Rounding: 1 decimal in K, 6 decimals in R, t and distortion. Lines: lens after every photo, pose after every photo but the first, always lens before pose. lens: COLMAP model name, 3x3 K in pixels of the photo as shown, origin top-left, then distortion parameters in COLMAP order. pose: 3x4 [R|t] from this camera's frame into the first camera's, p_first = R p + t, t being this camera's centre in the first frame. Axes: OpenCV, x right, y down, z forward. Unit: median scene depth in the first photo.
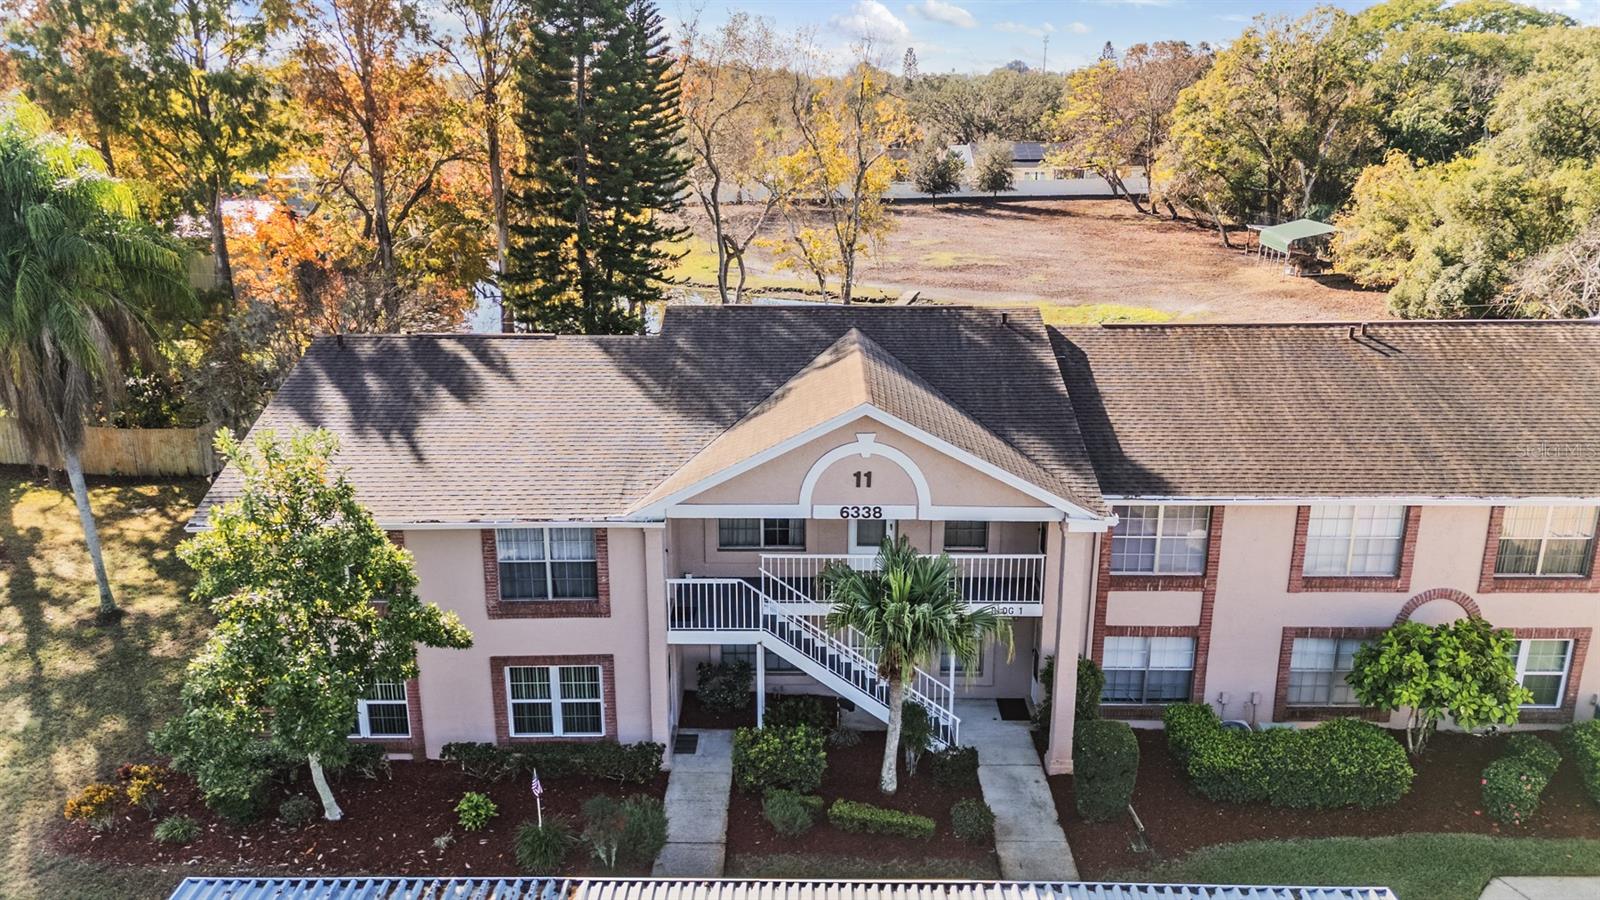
lens RADIAL K [[1169.4, 0, 800.0], [0, 1169.4, 450.0], [0, 0, 1]] dist [0.086193, -0.101473]
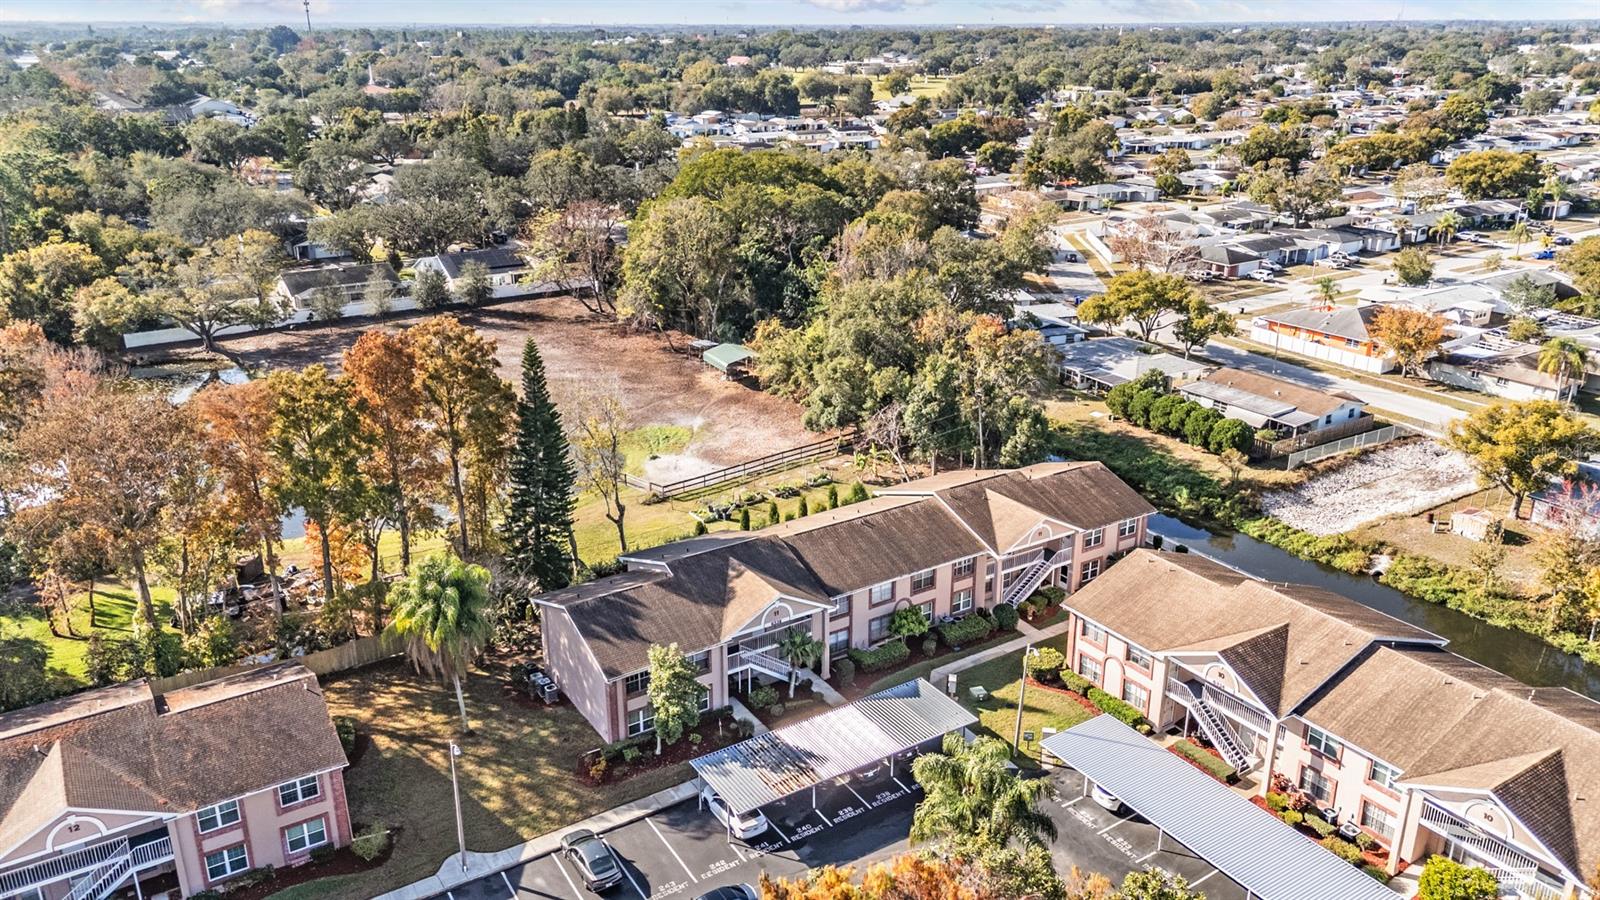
lens RADIAL K [[1169.4, 0, 800.0], [0, 1169.4, 450.0], [0, 0, 1]] dist [0.086193, -0.101473]
pose [[0.833240, -0.186544, 0.520493, -1.494584], [0.160602, 0.982437, 0.095001, -0.717164], [-0.529073, 0.004434, 0.848565, -1.864479]]
